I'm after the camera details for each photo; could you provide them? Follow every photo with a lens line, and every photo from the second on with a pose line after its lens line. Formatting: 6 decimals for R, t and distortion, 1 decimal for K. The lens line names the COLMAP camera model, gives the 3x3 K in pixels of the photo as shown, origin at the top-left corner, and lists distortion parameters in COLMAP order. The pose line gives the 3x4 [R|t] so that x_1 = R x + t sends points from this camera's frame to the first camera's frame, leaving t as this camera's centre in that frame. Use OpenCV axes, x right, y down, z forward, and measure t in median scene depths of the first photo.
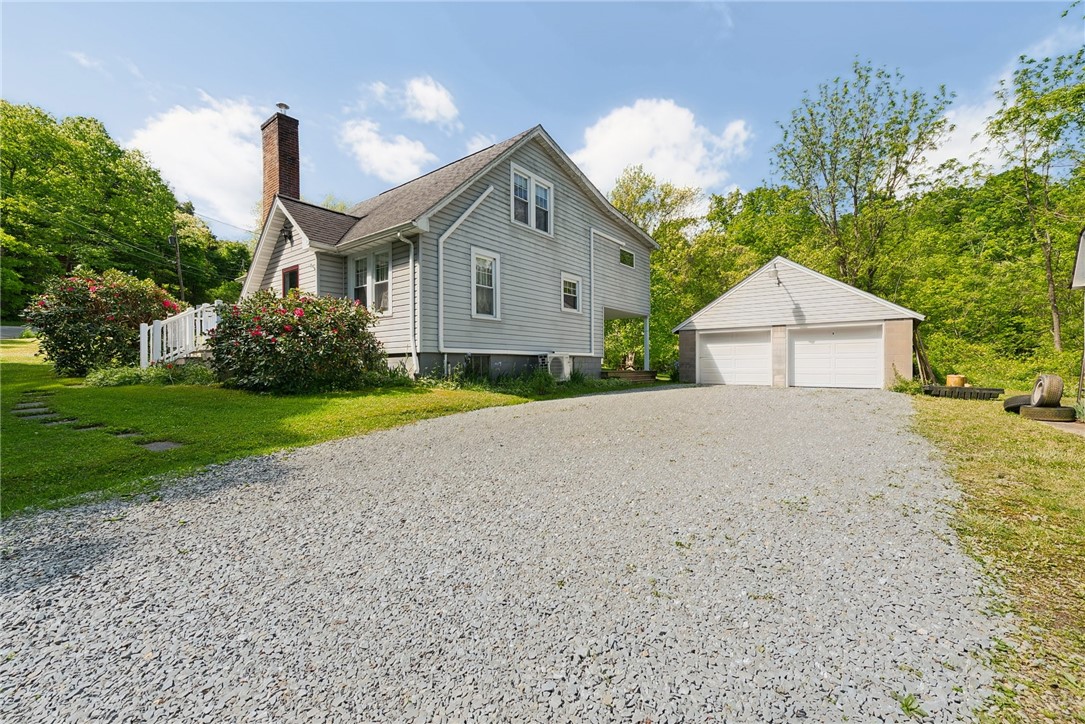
lens RADIAL K [[439.5, 0, 543.3], [0, 439.5, 365.1], [0, 0, 1]] dist [0.001168, -0.000268]
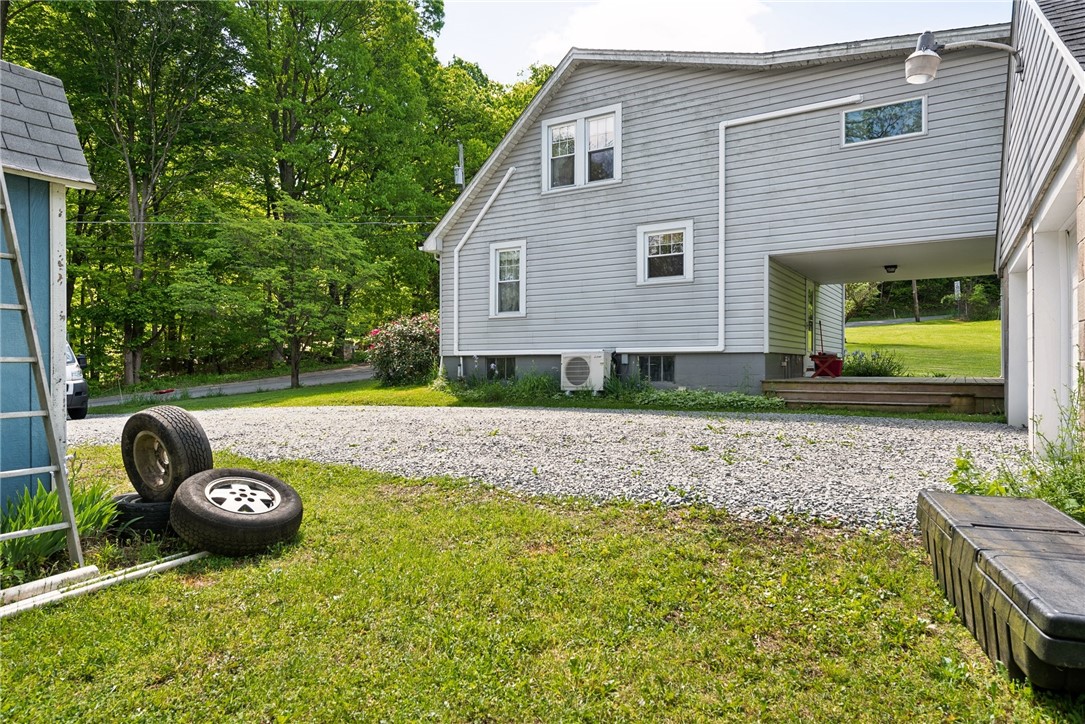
lens RADIAL K [[673.0, 0, 542.0], [0, 673.0, 361.7], [0, 0, 1]] dist [0.003189, 0.000479]
pose [[0.094370, -0.005944, -0.995519, 1.139583], [-0.003733, 0.999973, -0.006324, -0.003546], [0.995530, 0.004313, 0.094345, 0.850486]]
